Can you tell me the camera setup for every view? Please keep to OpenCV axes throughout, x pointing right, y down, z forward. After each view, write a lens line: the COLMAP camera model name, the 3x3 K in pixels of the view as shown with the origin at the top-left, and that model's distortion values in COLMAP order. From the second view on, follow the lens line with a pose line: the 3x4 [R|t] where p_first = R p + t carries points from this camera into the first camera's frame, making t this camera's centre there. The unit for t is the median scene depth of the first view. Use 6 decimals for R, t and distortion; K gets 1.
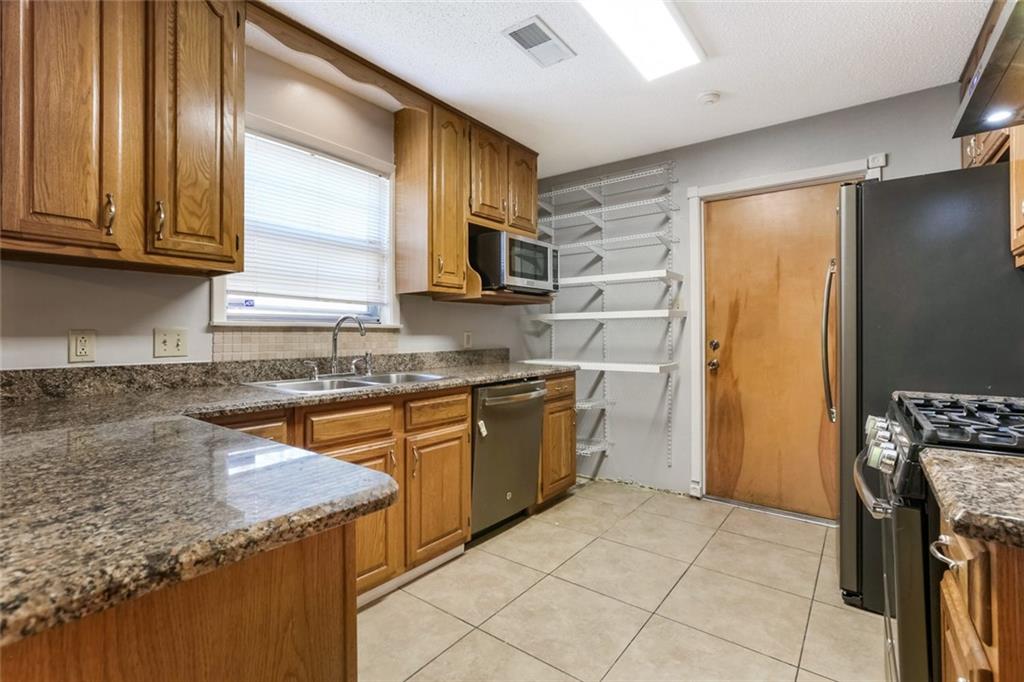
lens RADIAL K [[469.7, 0, 506.2], [0, 469.7, 336.7], [0, 0, 1]] dist [-0.000003, 0.000270]
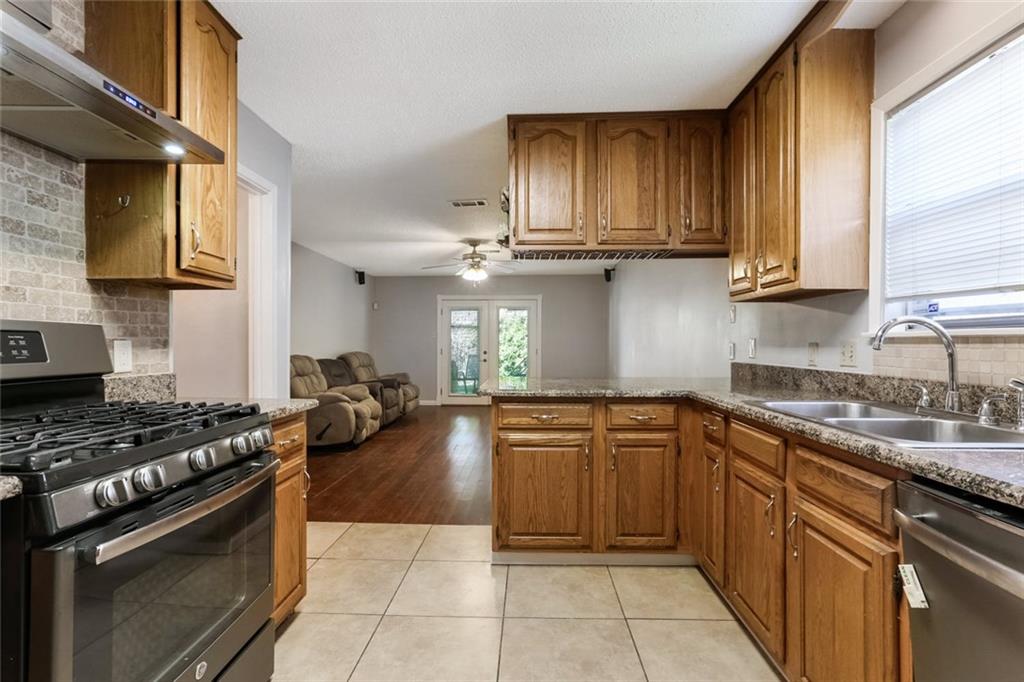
lens RADIAL K [[465.7, 0, 512.0], [0, 465.7, 341.0], [0, 0, 1]] dist [0.001553, 0.000319]
pose [[-0.804975, -0.003812, -0.593296, 0.393111], [-0.004325, 0.999990, -0.000558, -0.008788], [0.593293, 0.002116, -0.804984, 0.959123]]
